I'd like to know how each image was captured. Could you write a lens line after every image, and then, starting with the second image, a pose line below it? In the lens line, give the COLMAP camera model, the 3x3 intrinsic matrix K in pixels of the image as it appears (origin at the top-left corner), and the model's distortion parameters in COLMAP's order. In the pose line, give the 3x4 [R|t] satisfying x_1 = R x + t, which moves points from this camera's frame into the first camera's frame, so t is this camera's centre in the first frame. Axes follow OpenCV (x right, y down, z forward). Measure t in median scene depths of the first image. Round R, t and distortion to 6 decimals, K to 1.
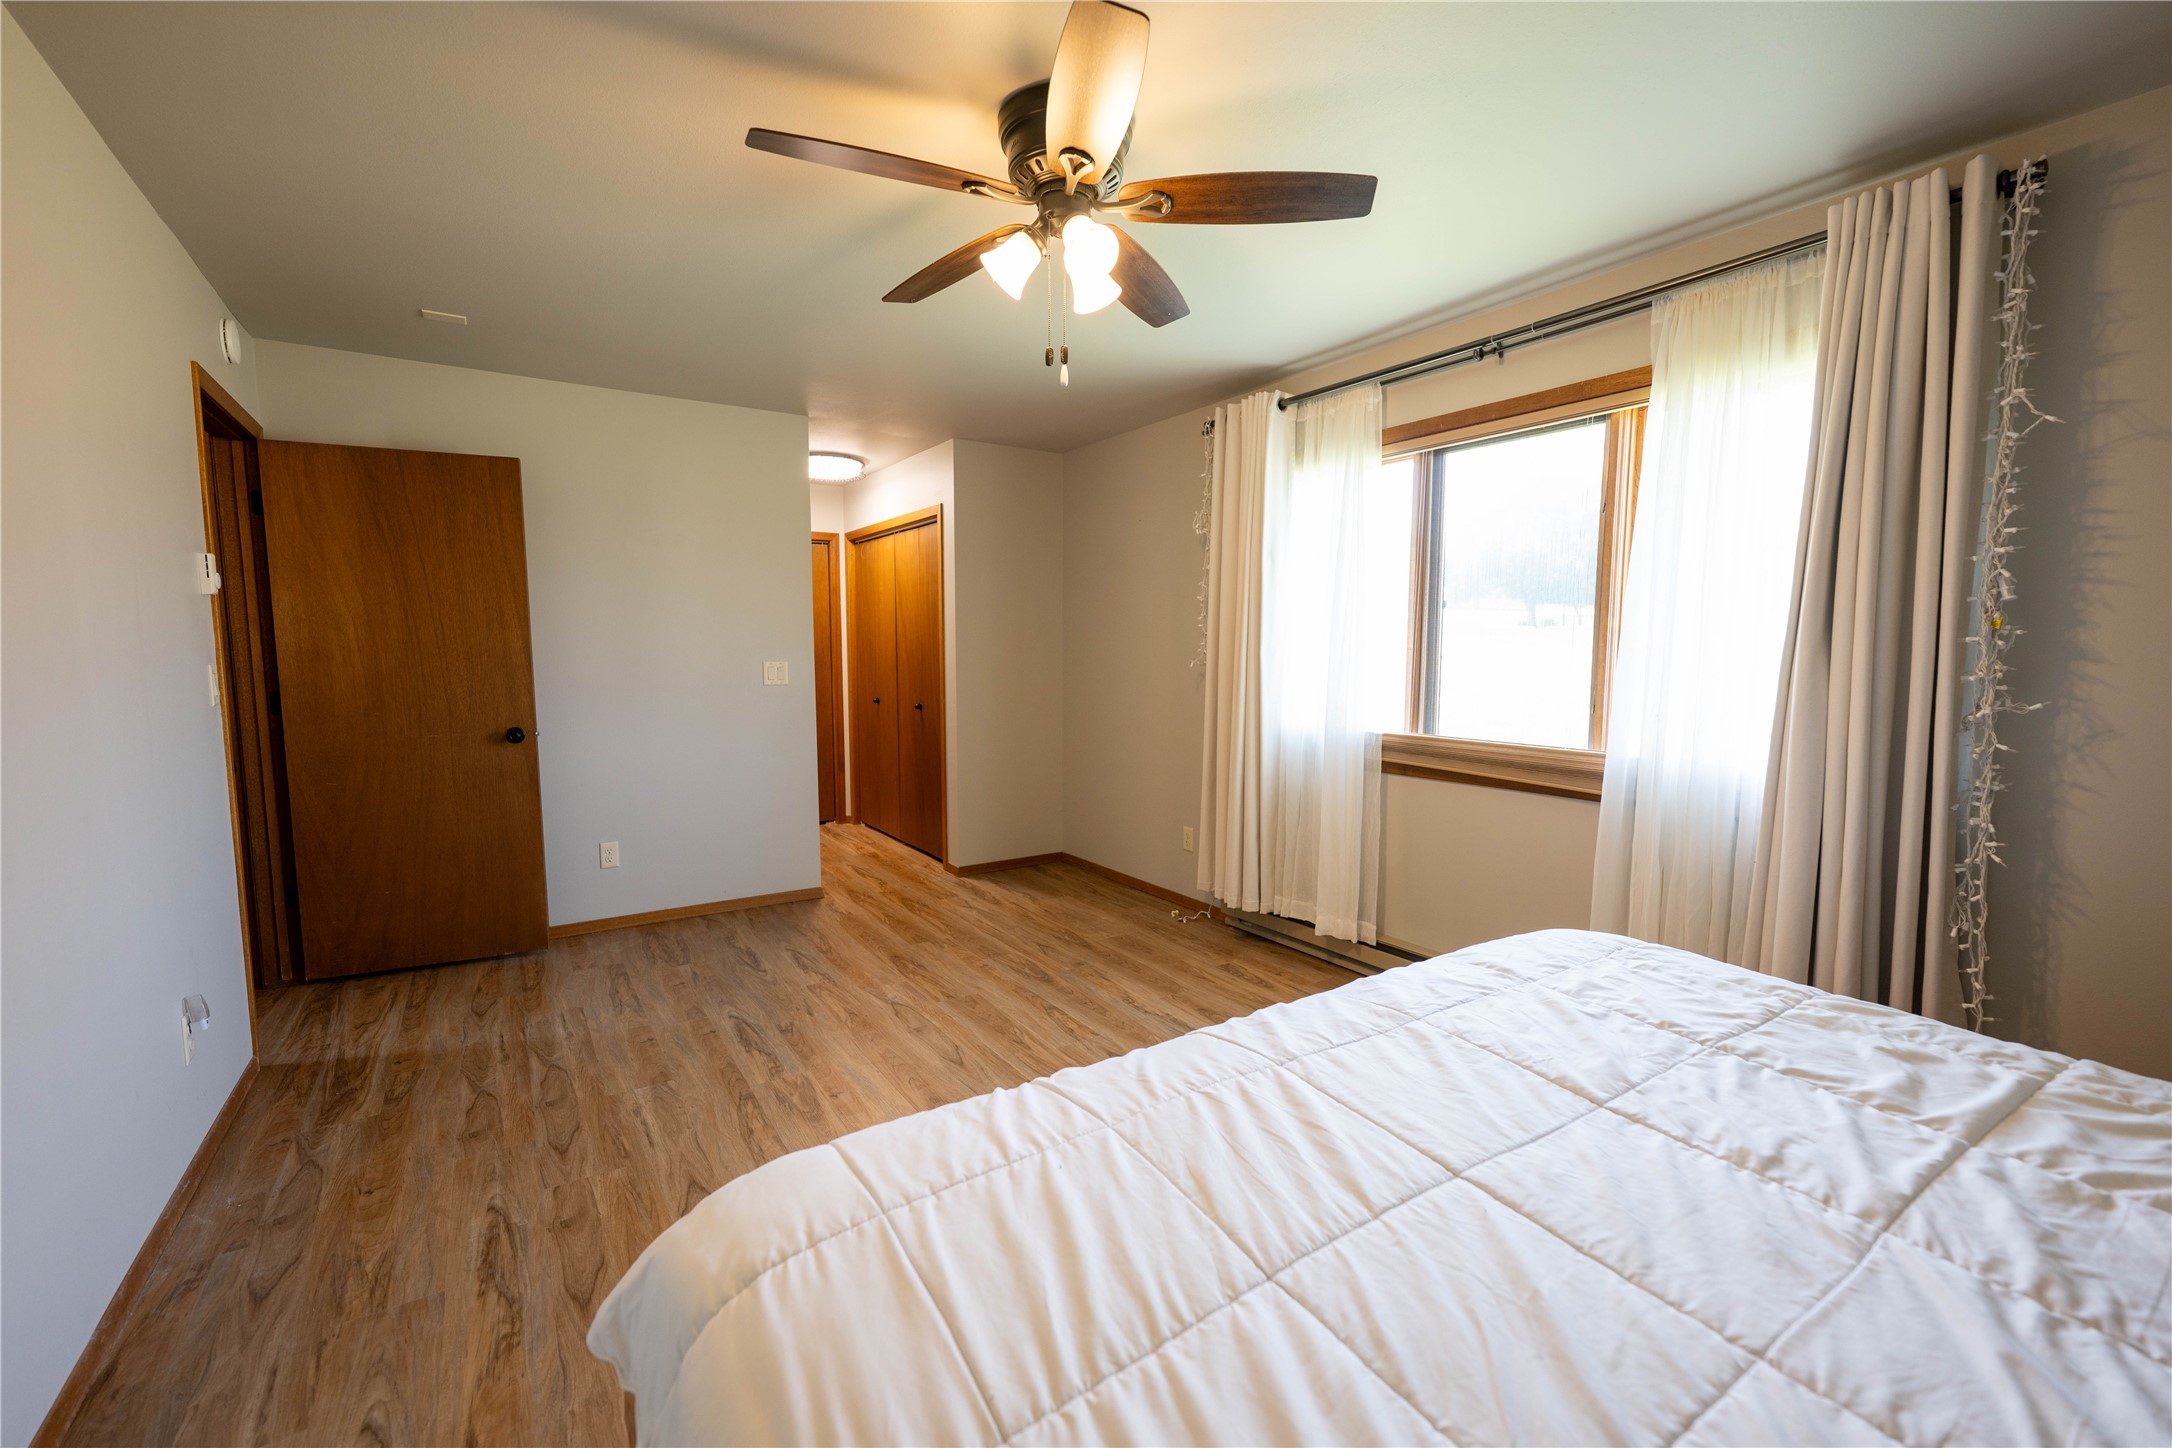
lens RADIAL K [[892.0, 0, 1083.2], [0, 892.0, 722.7], [0, 0, 1]] dist [-0.003538, -0.000406]
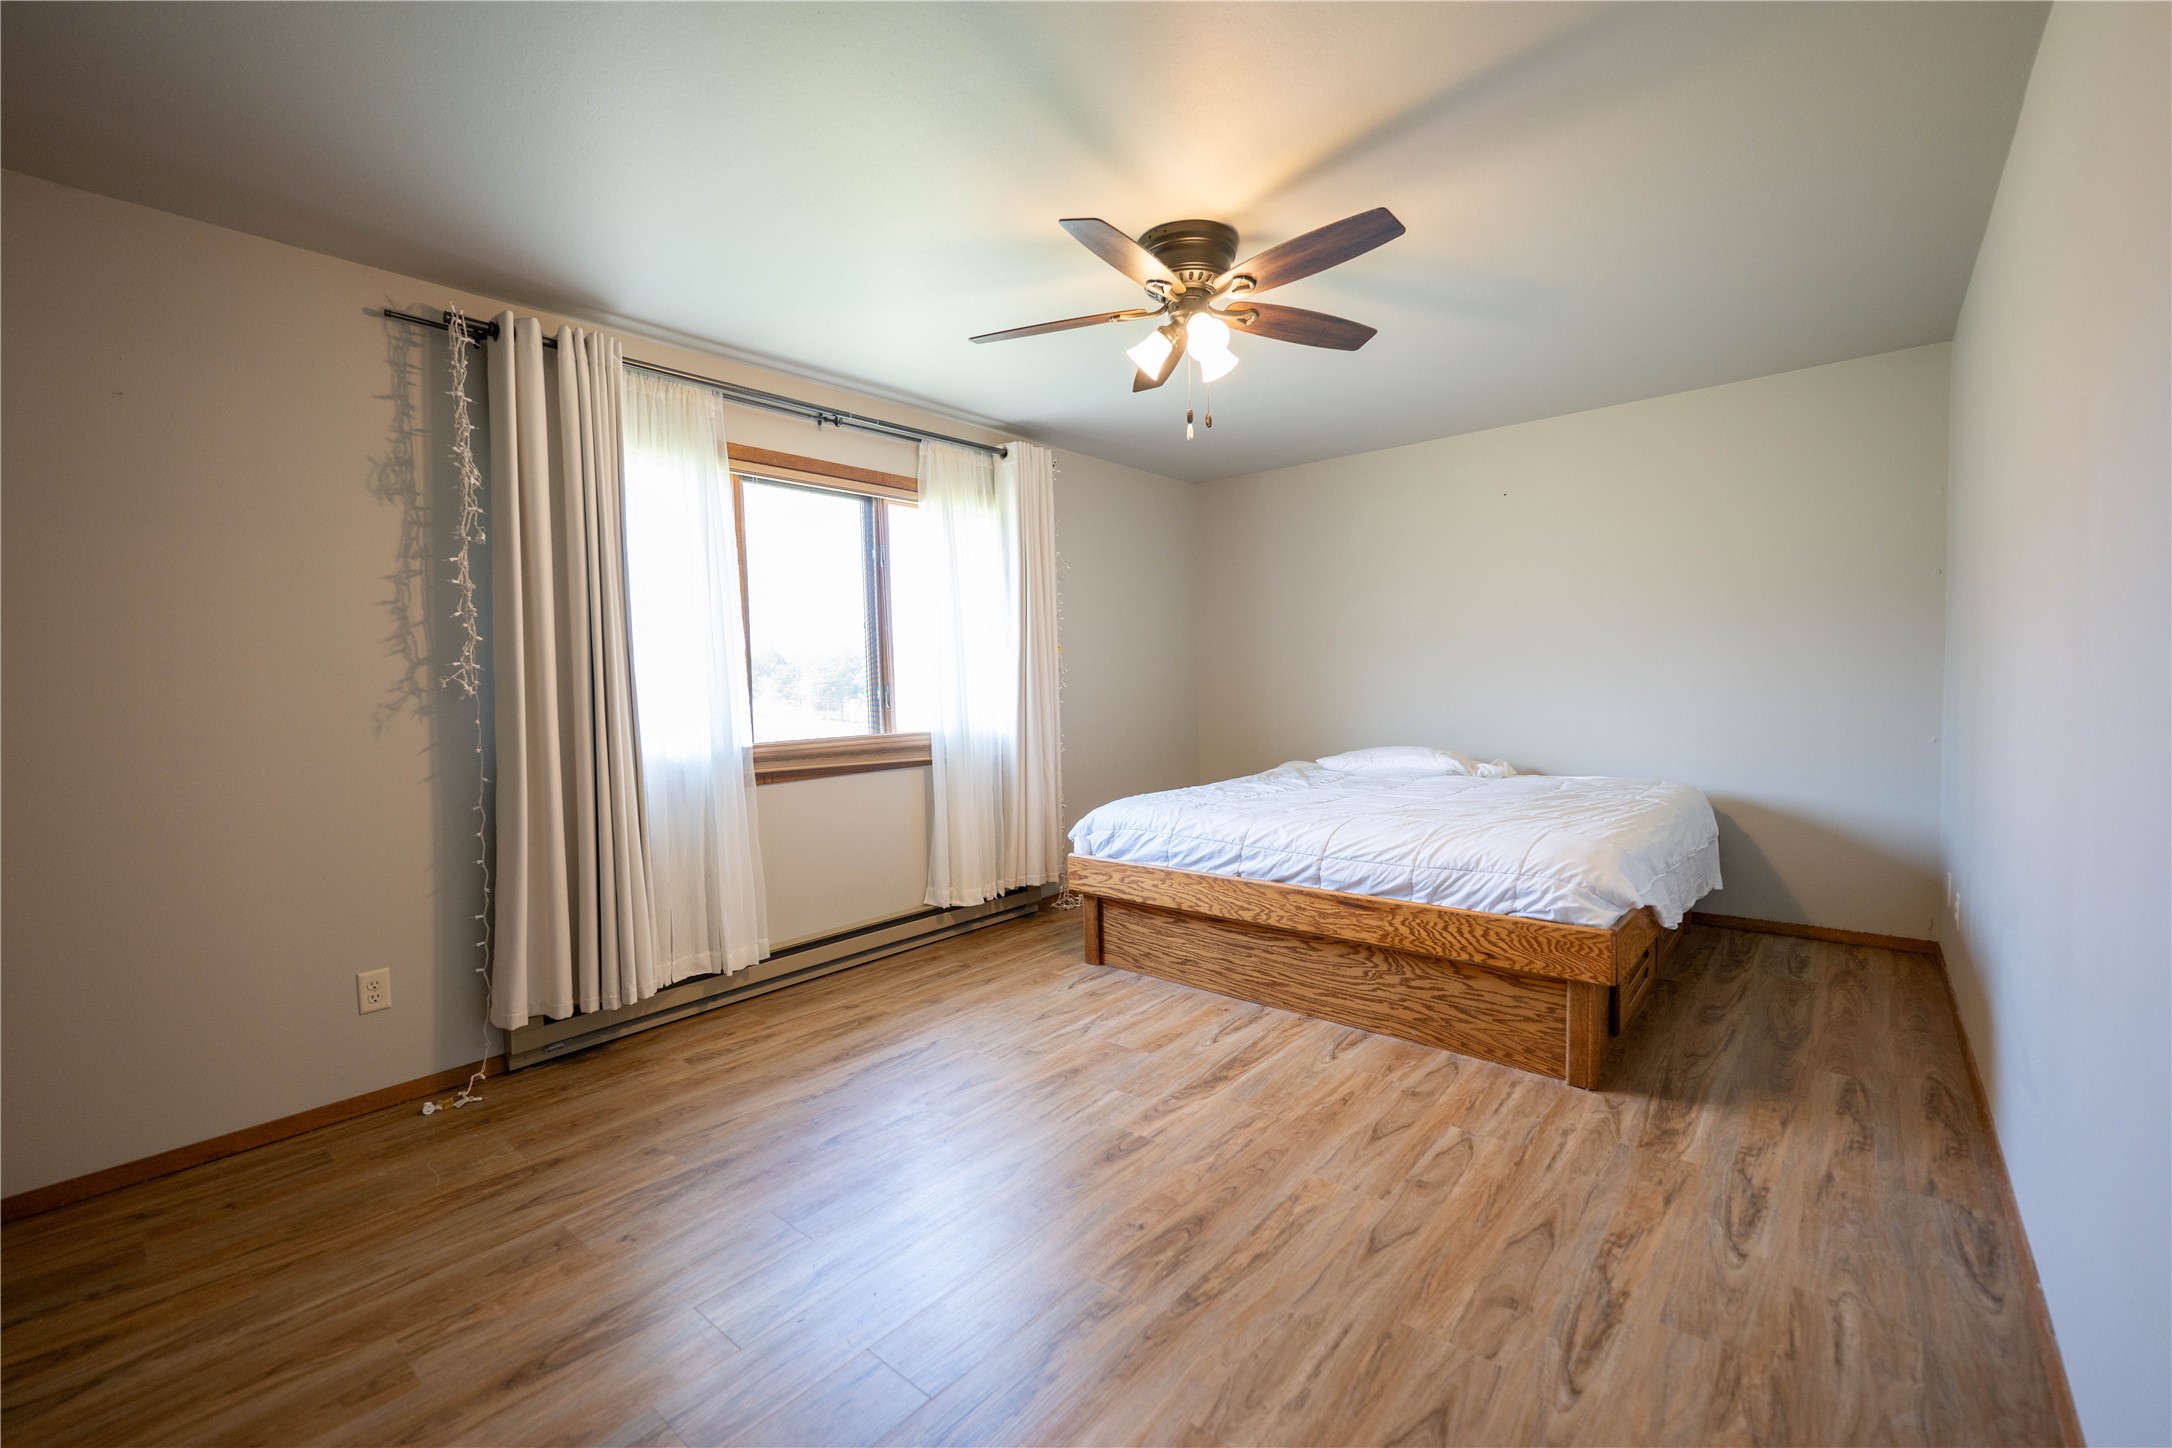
lens RADIAL K [[905.1, 0, 1086.6], [0, 905.1, 729.6], [0, 0, 1]] dist [-0.000913, -0.000080]
pose [[-0.272738, -0.044358, 0.961065, -0.924506], [0.105321, 0.991556, 0.075654, -0.054721], [-0.956306, 0.121854, -0.265764, 1.128304]]
